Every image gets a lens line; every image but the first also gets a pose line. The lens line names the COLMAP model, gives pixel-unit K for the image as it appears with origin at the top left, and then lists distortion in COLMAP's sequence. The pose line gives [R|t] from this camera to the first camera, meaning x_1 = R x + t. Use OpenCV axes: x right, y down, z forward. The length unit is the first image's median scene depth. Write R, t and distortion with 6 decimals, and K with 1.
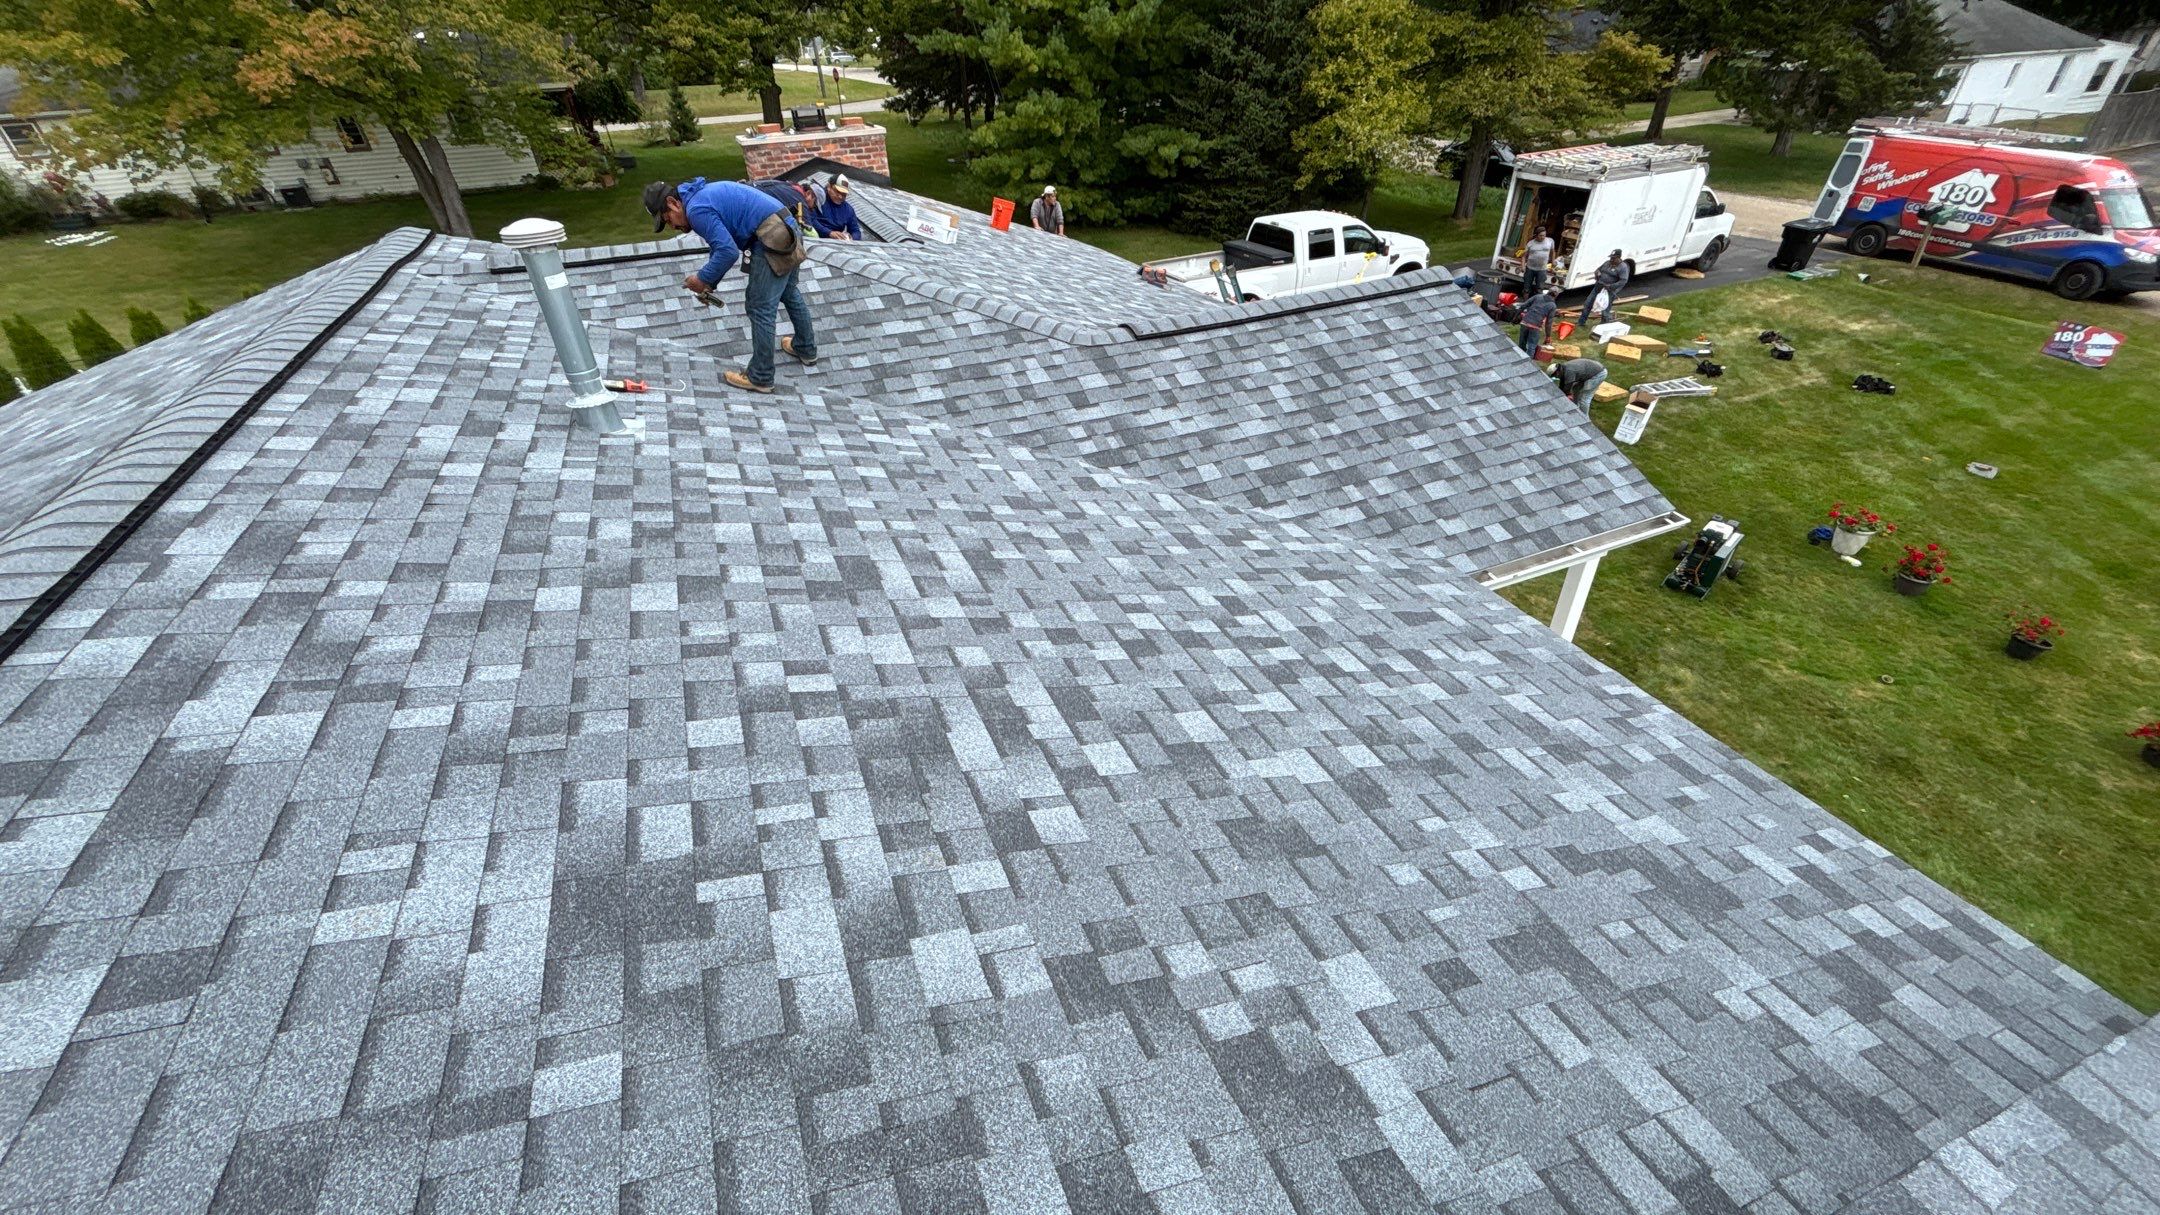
lens RADIAL K [[865.4, 0, 1076.1], [0, 865.4, 598.4], [0, 0, 1]] dist [-0.002620, 0.001016]
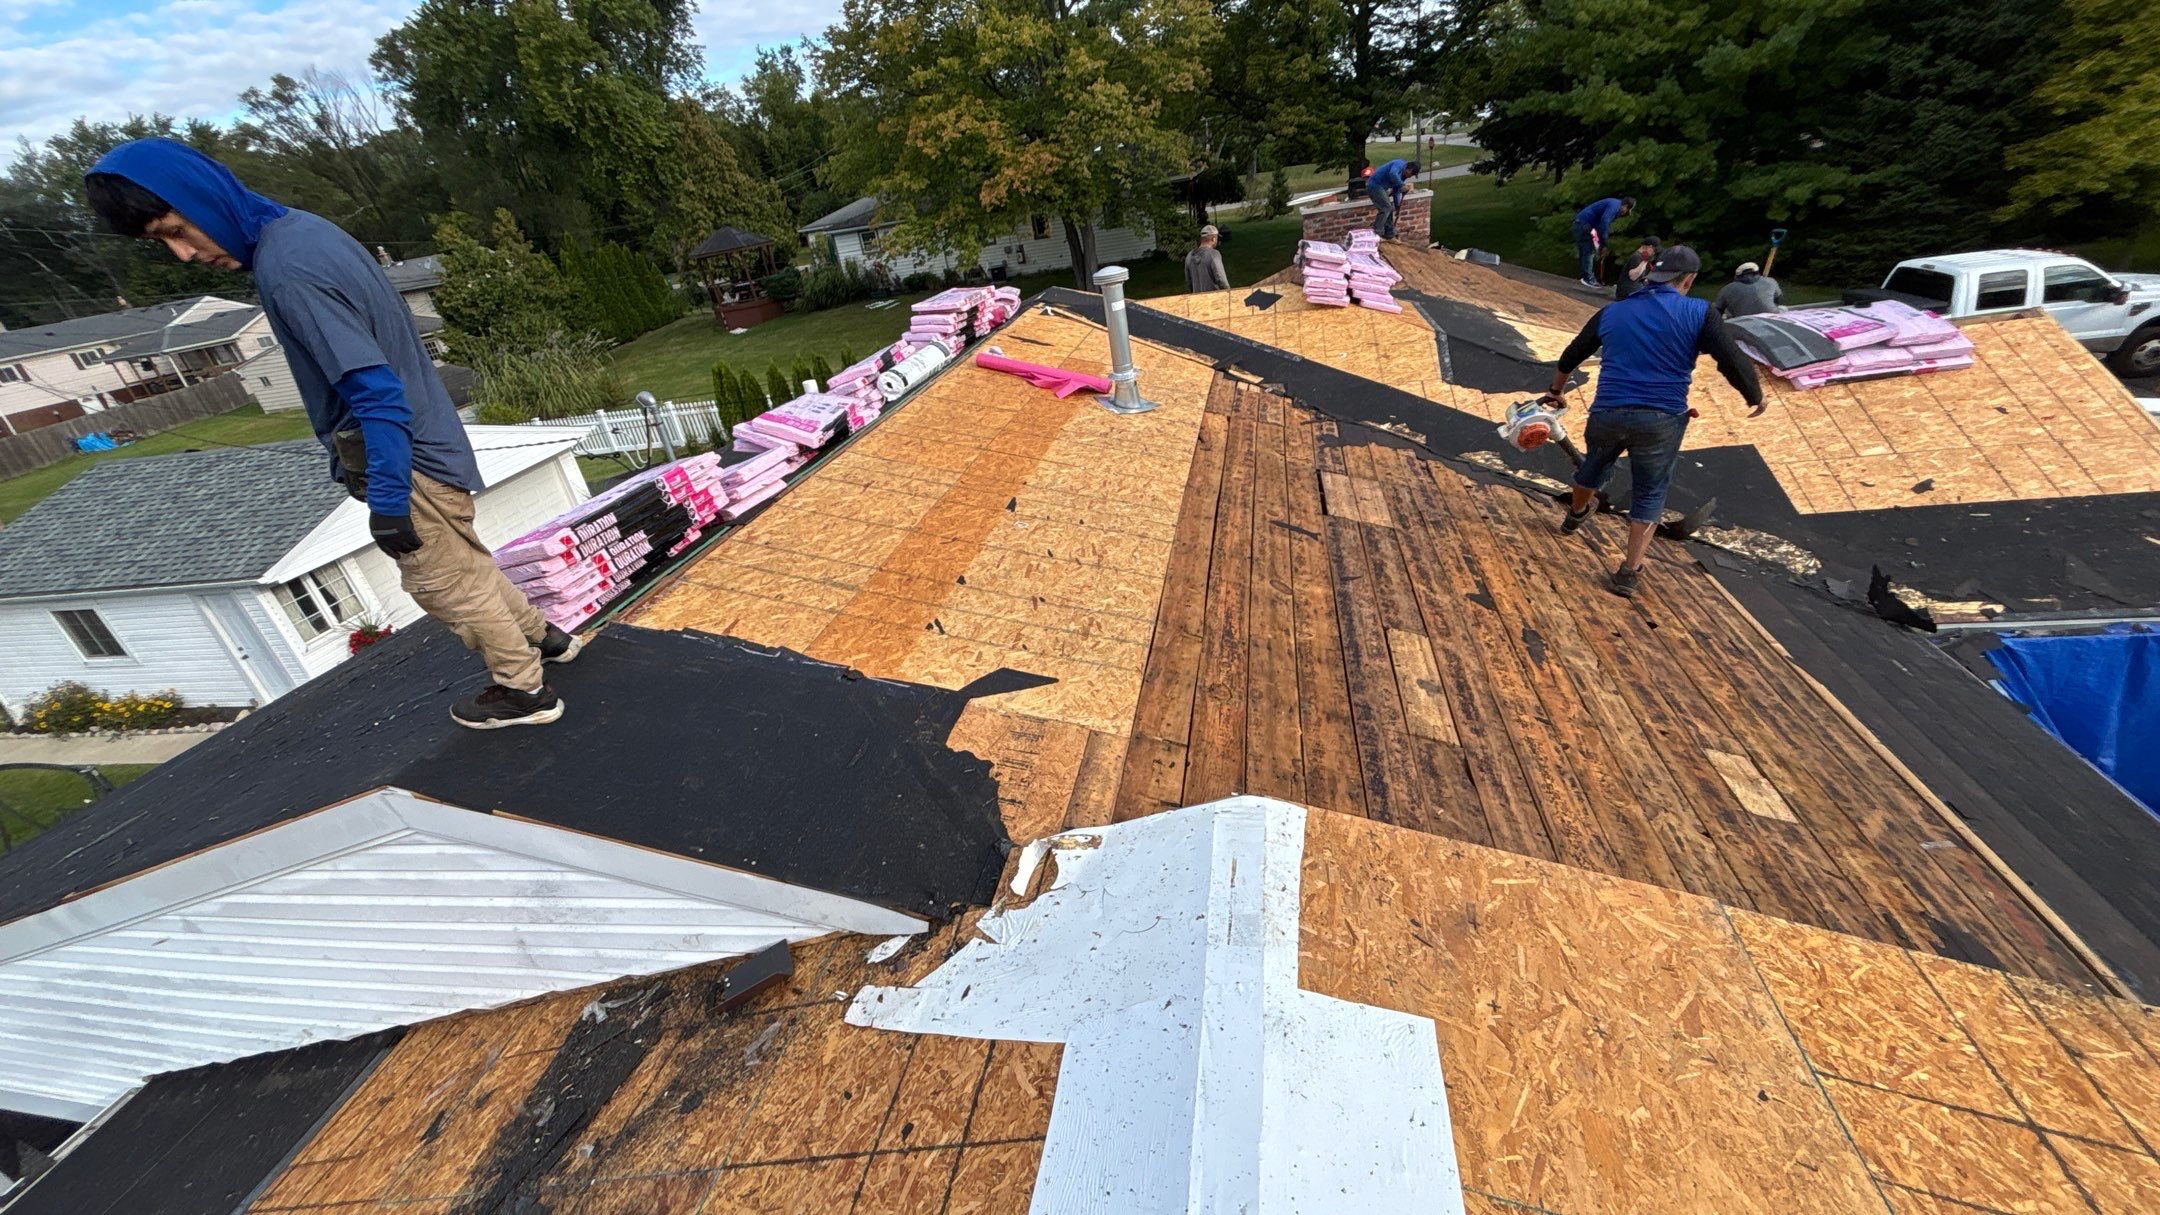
lens RADIAL K [[865.4, 0, 1085.5], [0, 865.4, 603.3], [0, 0, 1]] dist [-0.002620, 0.001016]
pose [[0.830256, 0.172506, -0.530016, 0.044606], [-0.203674, 0.979039, -0.000398, 0.029659], [0.518837, 0.108281, 0.847988, -0.051850]]
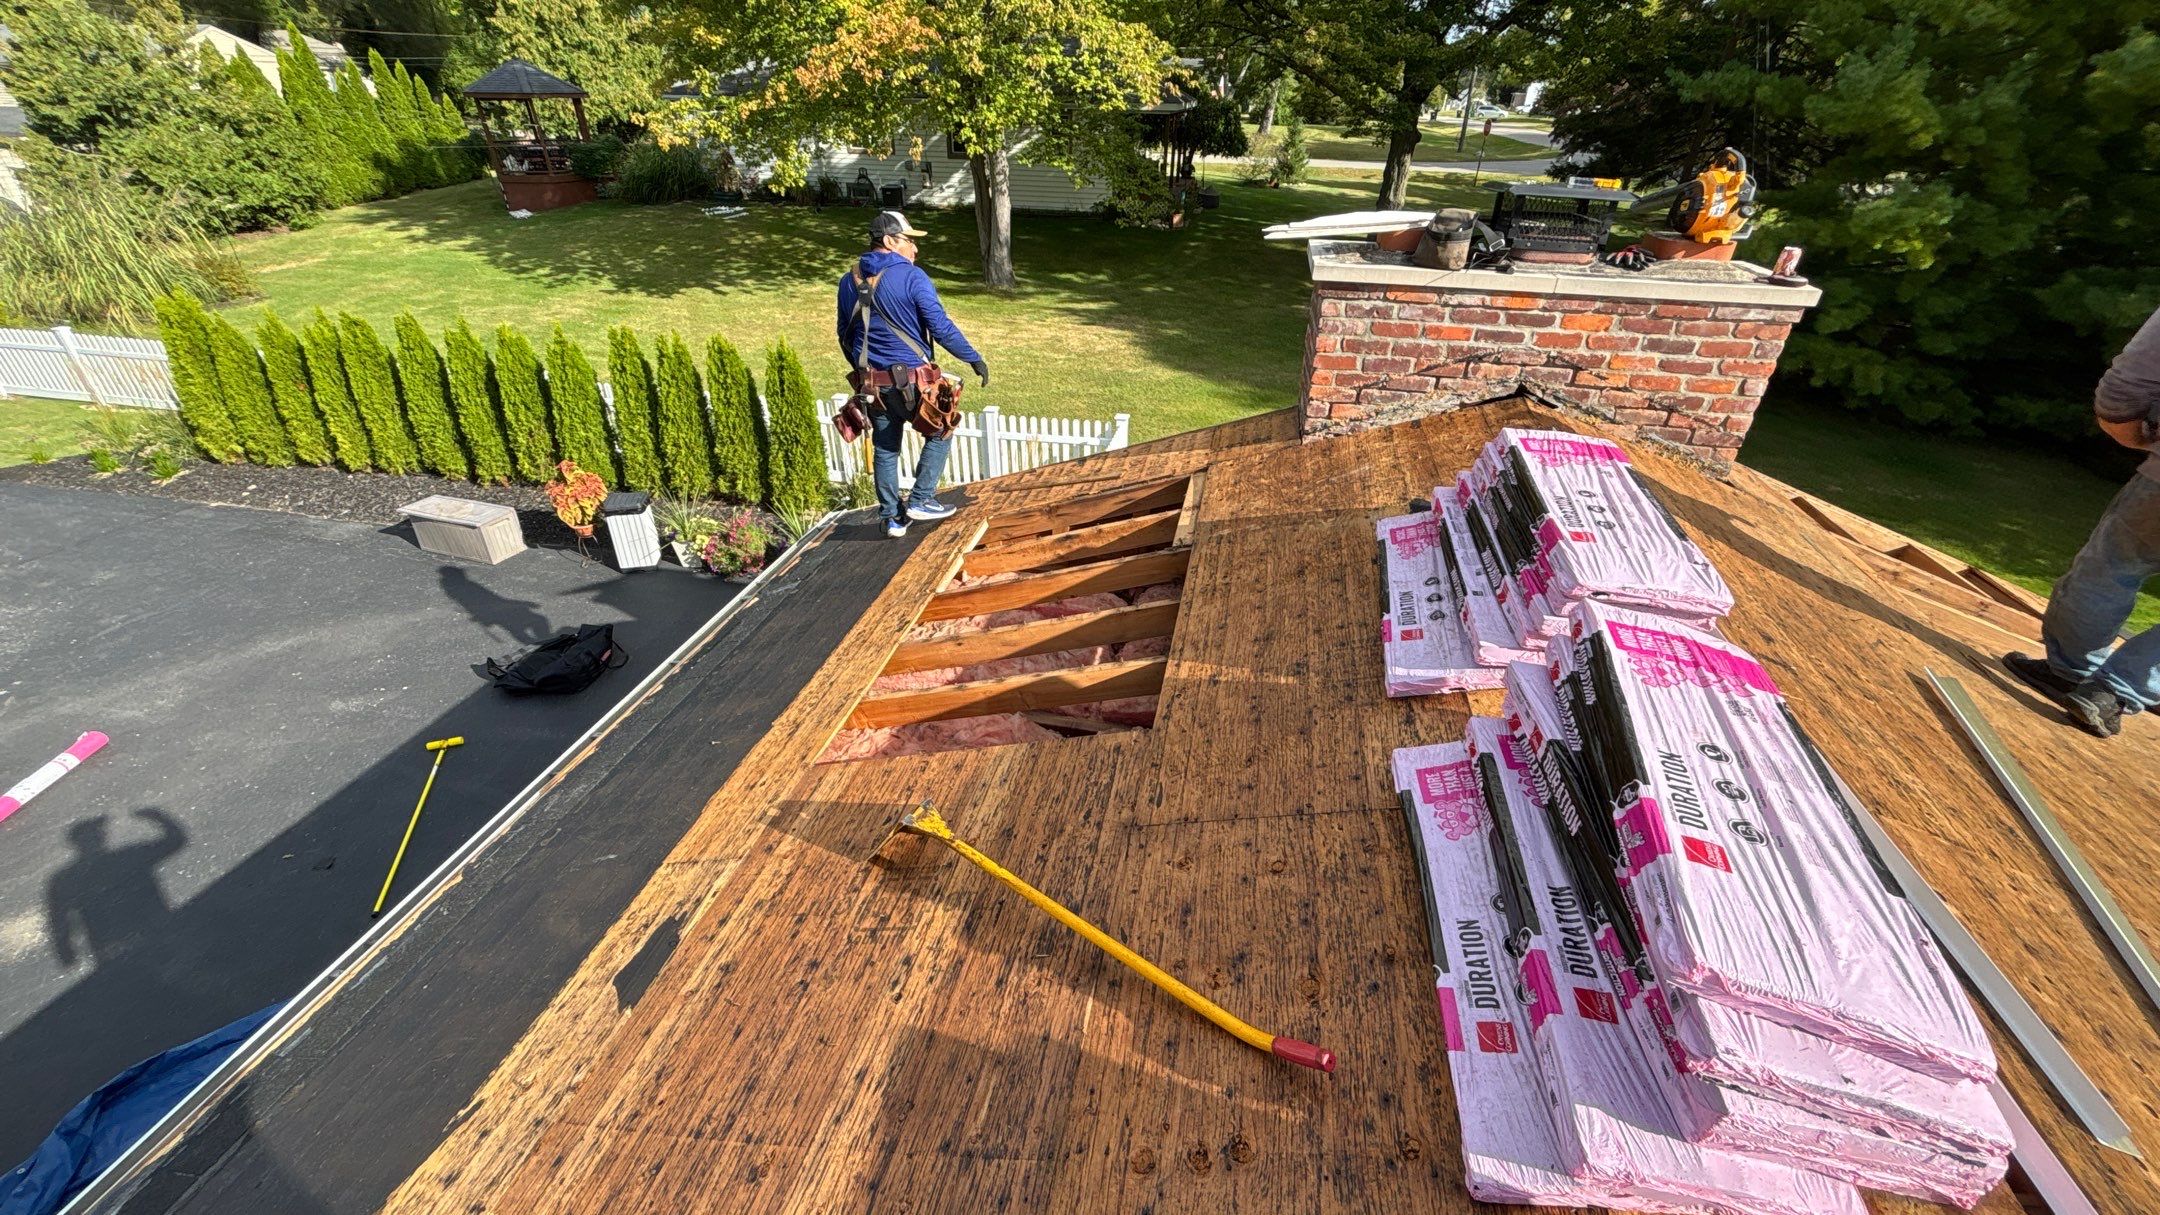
lens RADIAL K [[876.7, 0, 1081.7], [0, 876.7, 606.3], [0, 0, 1]] dist [-0.005882, 0.001460]
pose [[0.821351, 0.335233, -0.461521, -0.132420], [-0.352924, 0.934286, 0.050546, -0.198275], [0.448137, 0.121366, 0.885688, 0.342928]]
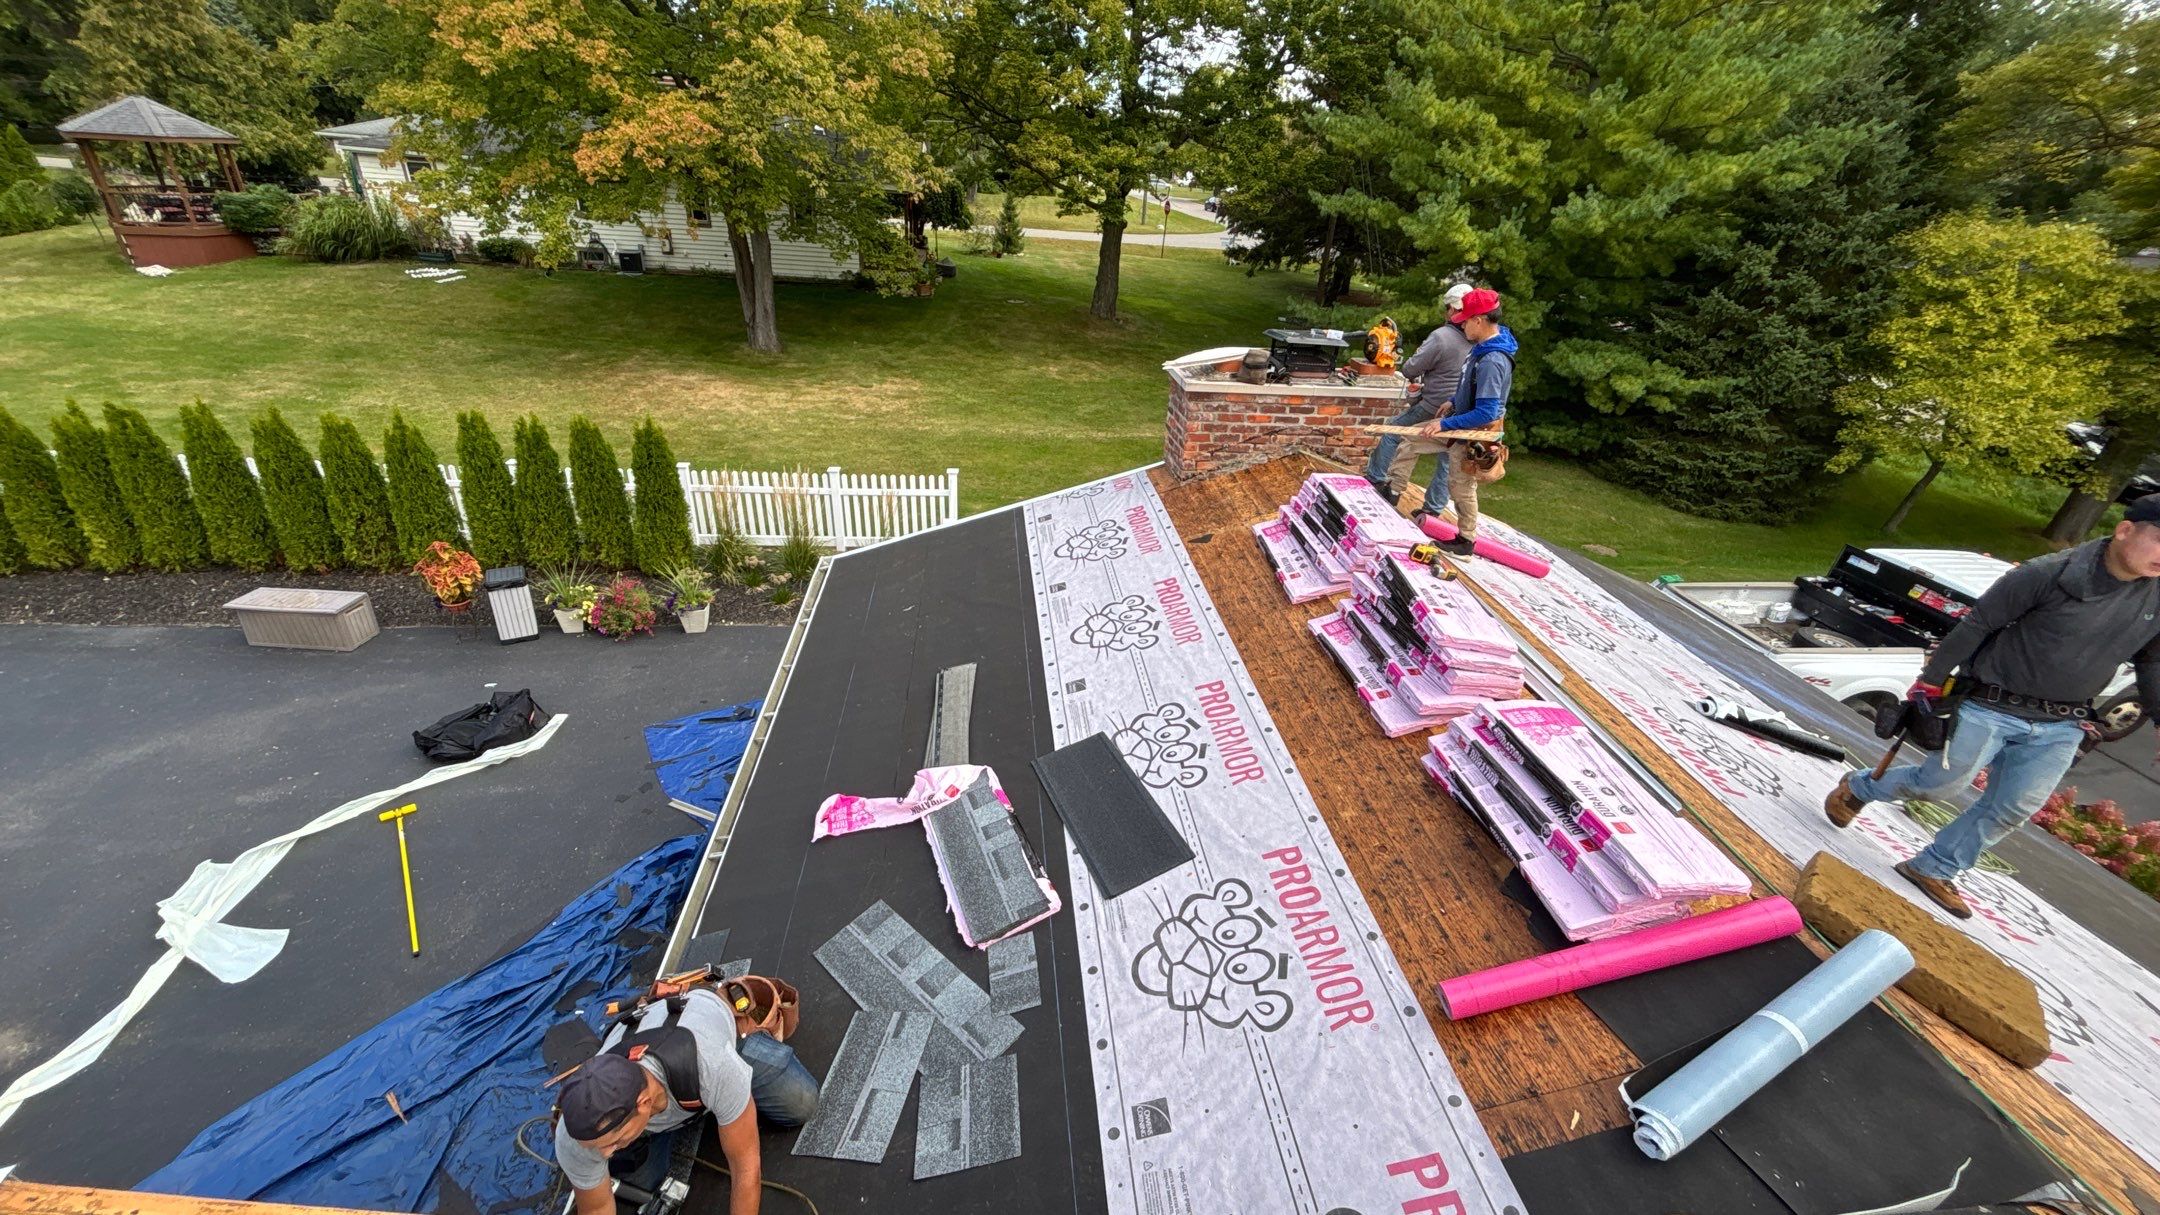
lens RADIAL K [[865.4, 0, 1086.6], [0, 865.4, 611.6], [0, 0, 1]] dist [-0.002620, 0.001016]
pose [[0.953145, 0.224169, -0.203134, -0.151861], [-0.244268, 0.966432, -0.079643, -0.164221], [0.178462, 0.125531, 0.975906, 0.232995]]
